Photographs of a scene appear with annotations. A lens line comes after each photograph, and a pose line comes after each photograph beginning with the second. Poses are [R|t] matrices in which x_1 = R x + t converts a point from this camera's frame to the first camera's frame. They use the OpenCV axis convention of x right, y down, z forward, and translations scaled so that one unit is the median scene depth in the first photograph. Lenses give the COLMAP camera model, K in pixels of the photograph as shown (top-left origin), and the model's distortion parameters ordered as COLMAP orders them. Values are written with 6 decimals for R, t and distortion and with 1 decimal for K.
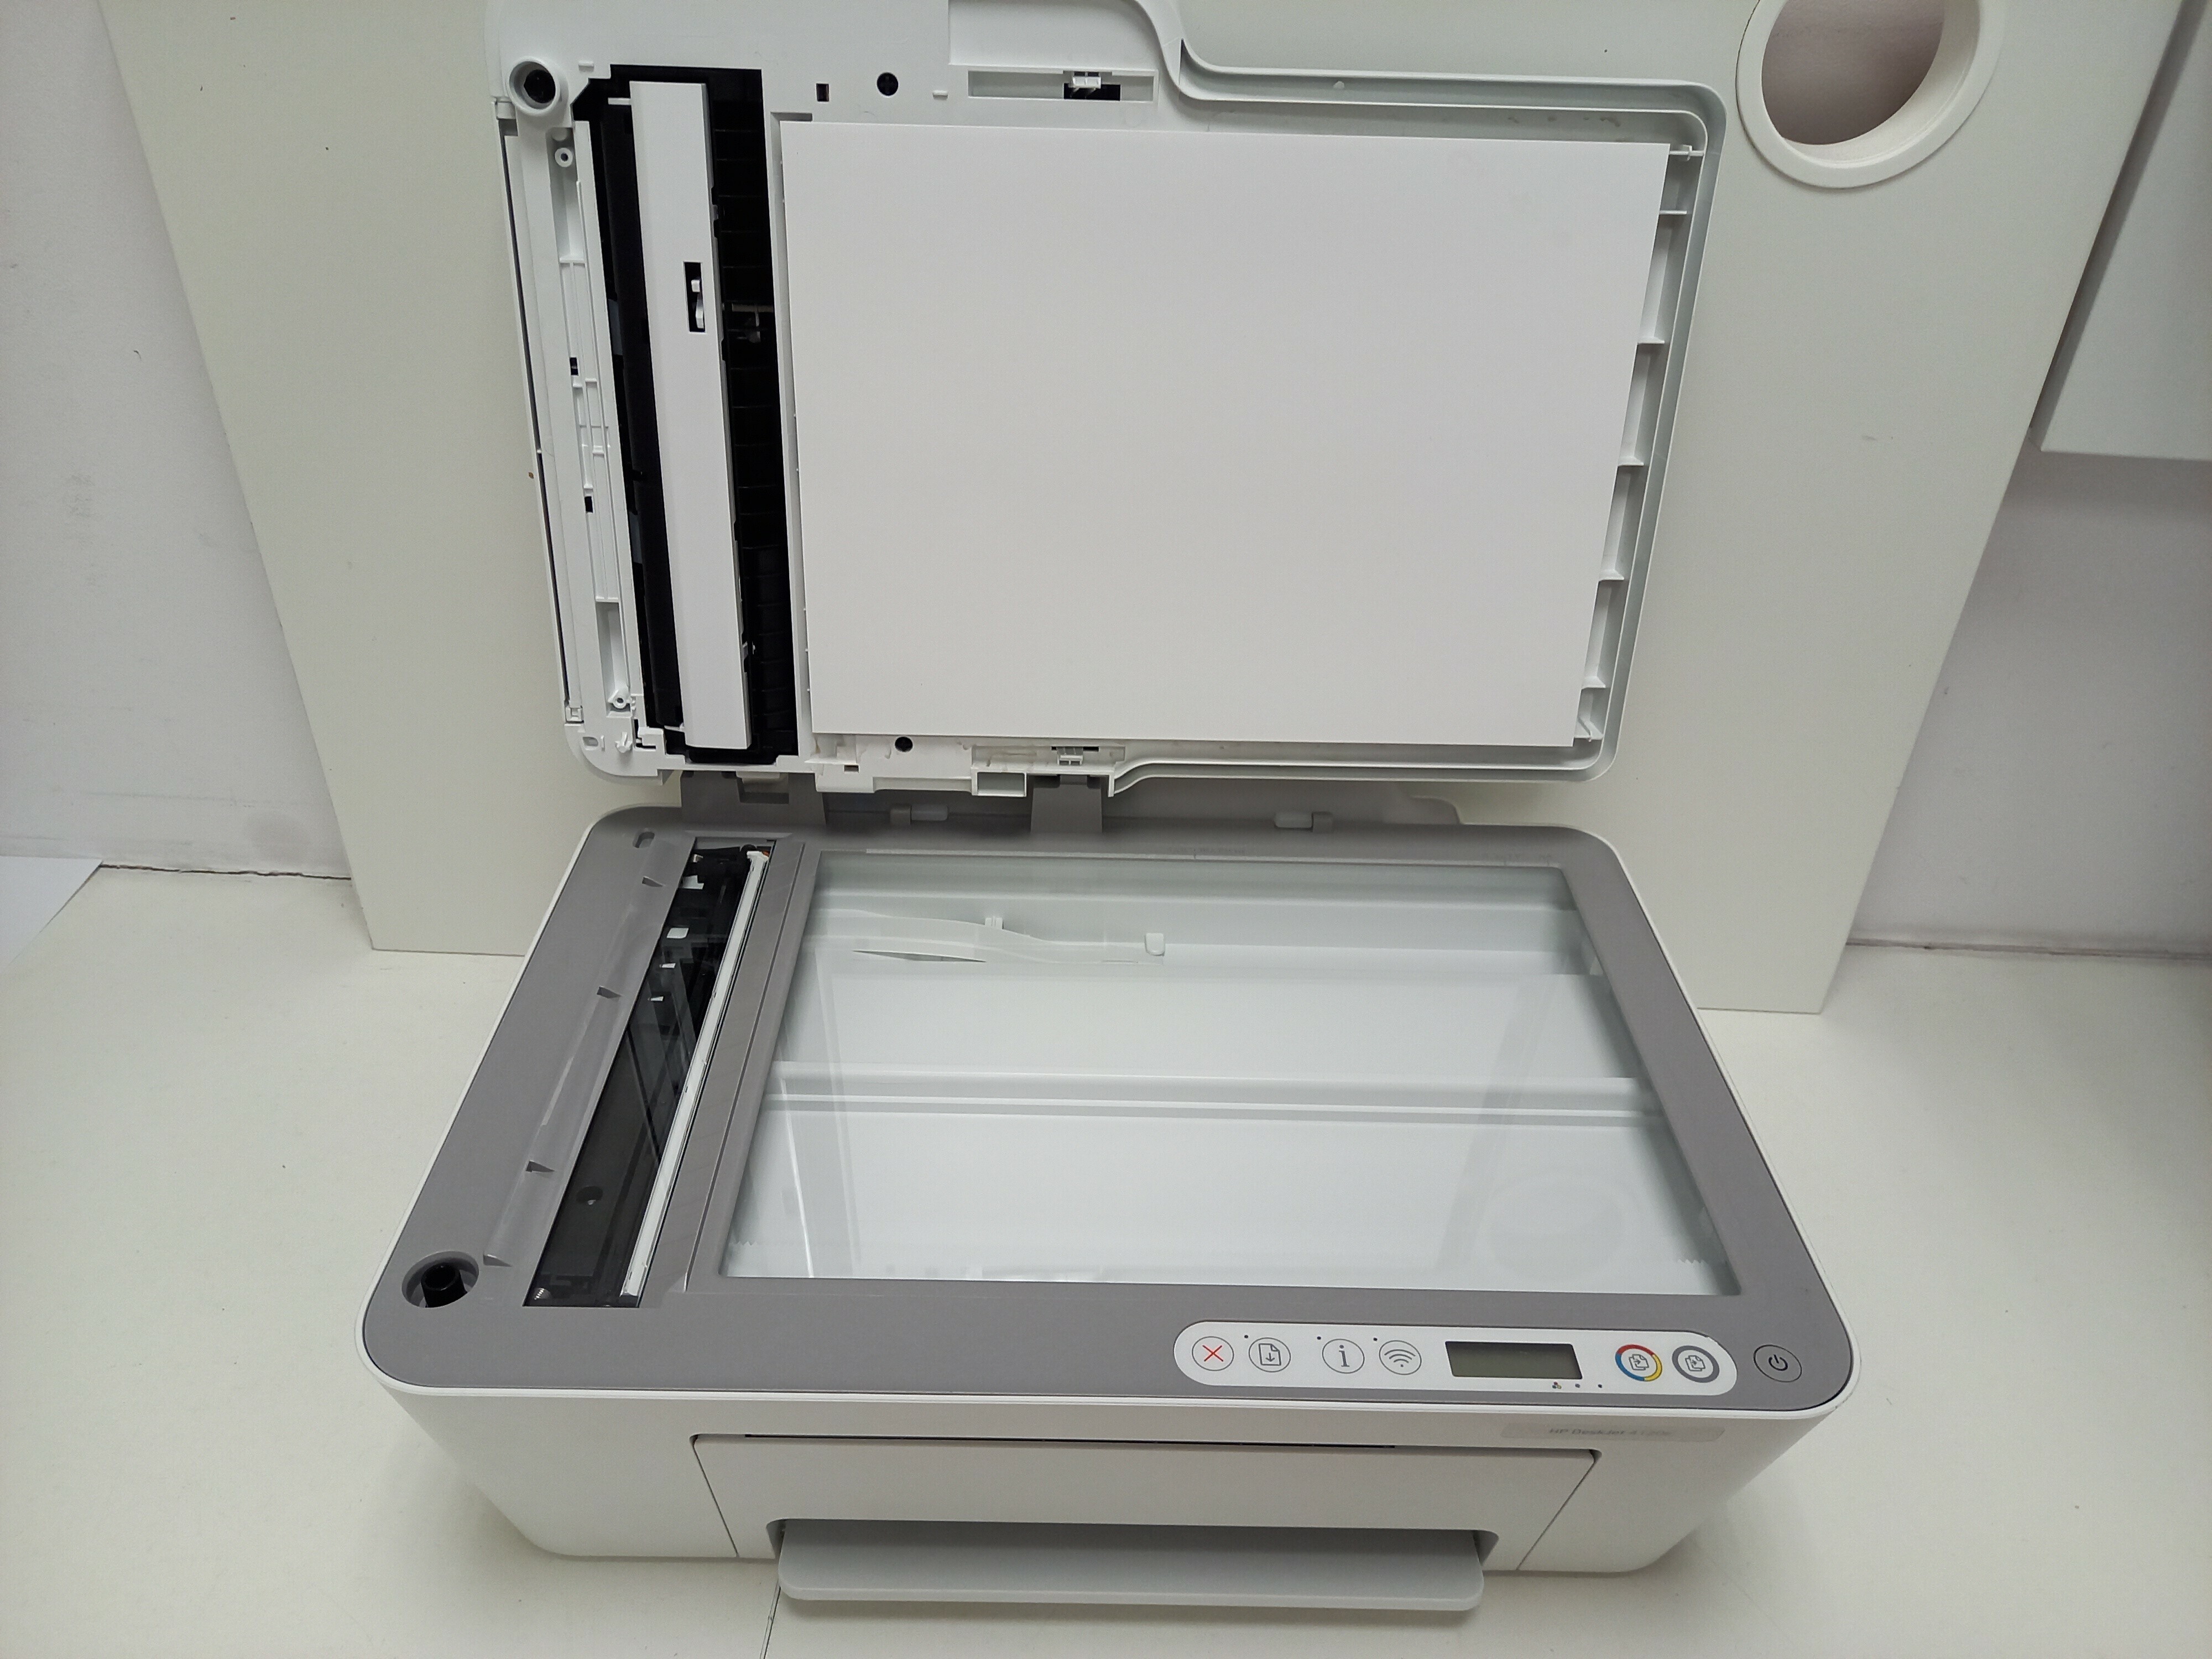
lens RADIAL K [[1616.5, 0, 1083.7], [0, 1616.5, 837.4], [0, 0, 1]] dist [0.025736, -0.024374]
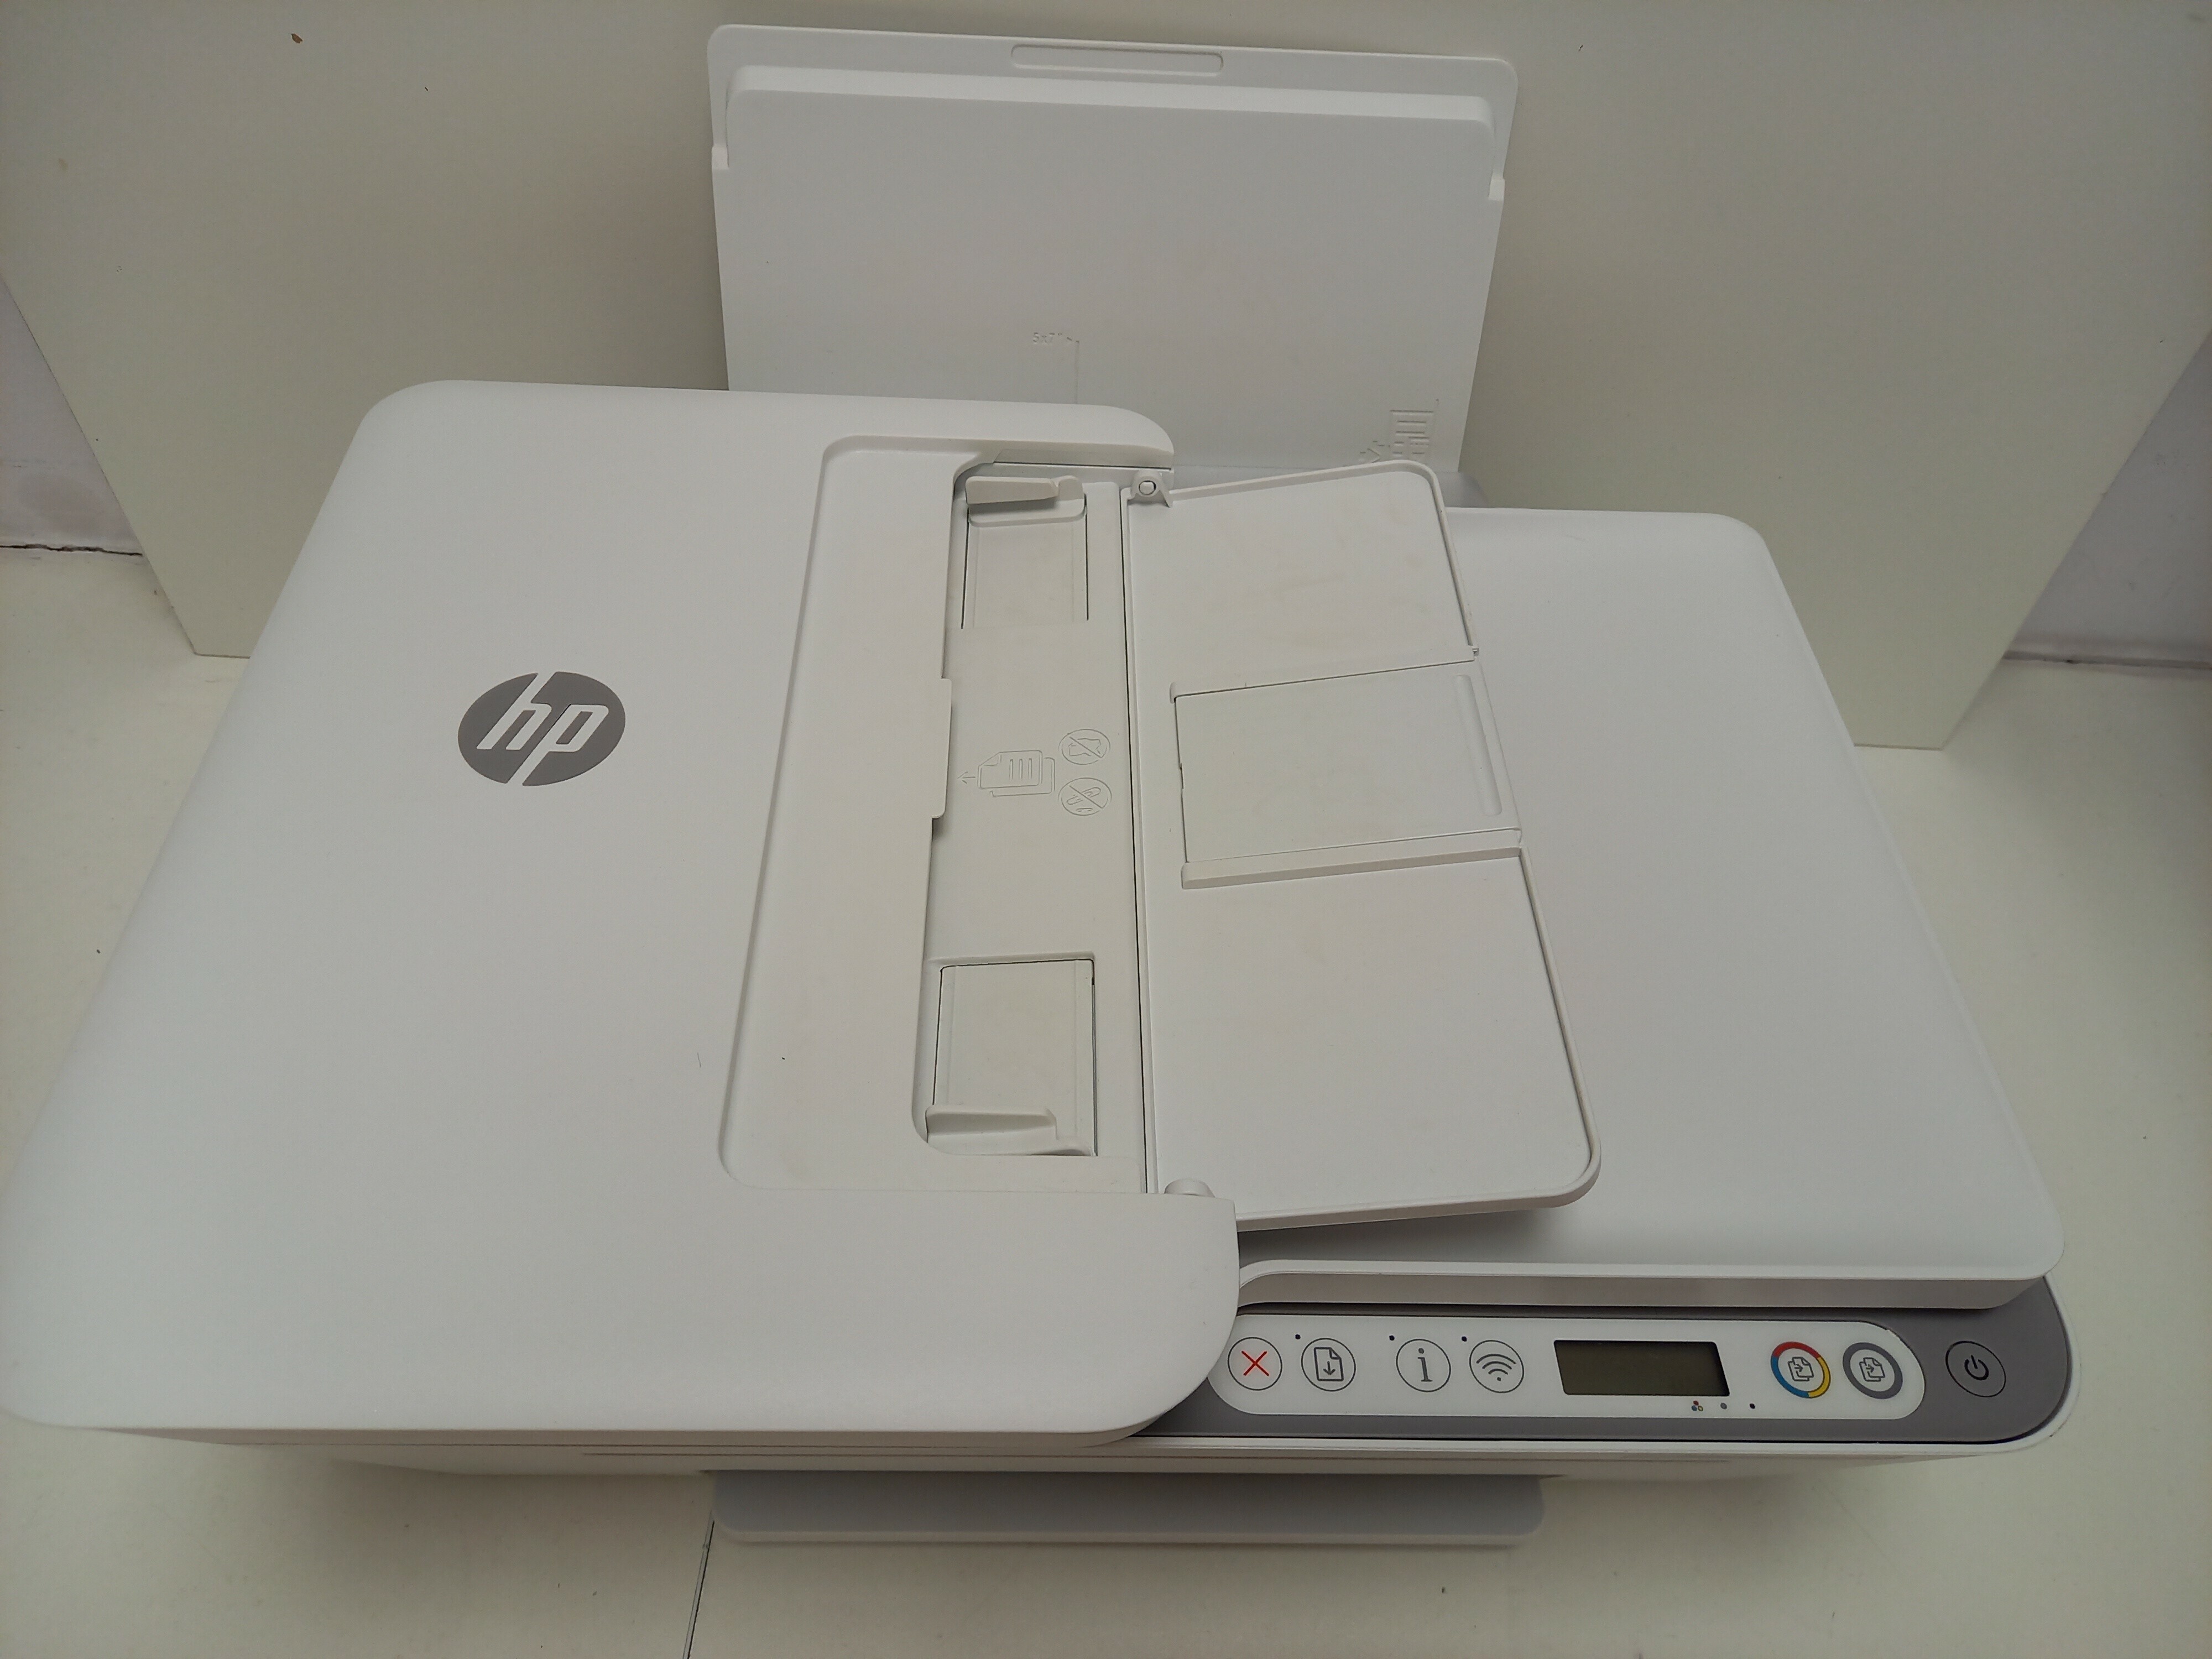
lens RADIAL K [[1616.5, 0, 1094.1], [0, 1616.5, 836.1], [0, 0, 1]] dist [0.025736, -0.024374]
pose [[0.999609, 0.005471, 0.027433, -0.014882], [-0.012750, 0.961999, 0.272755, -0.102850], [-0.024898, -0.272998, 0.961692, 0.262025]]
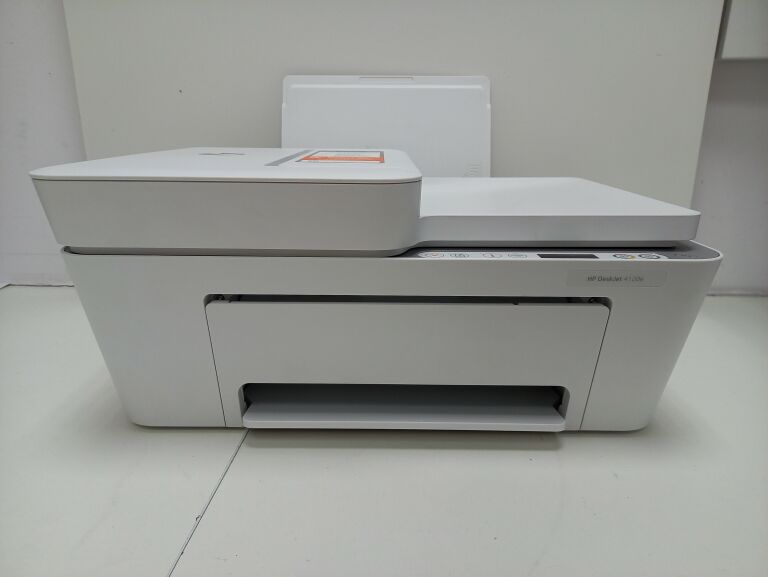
lens RADIAL K [[570.3, 0, 378.2], [0, 570.3, 287.5], [0, 0, 1]] dist [0.004779, -0.003769]
pose [[0.999775, -0.017417, -0.012106, 0.007361], [0.013017, 0.954434, -0.298139, 0.473680], [0.016747, 0.297914, 0.954446, 0.197762]]
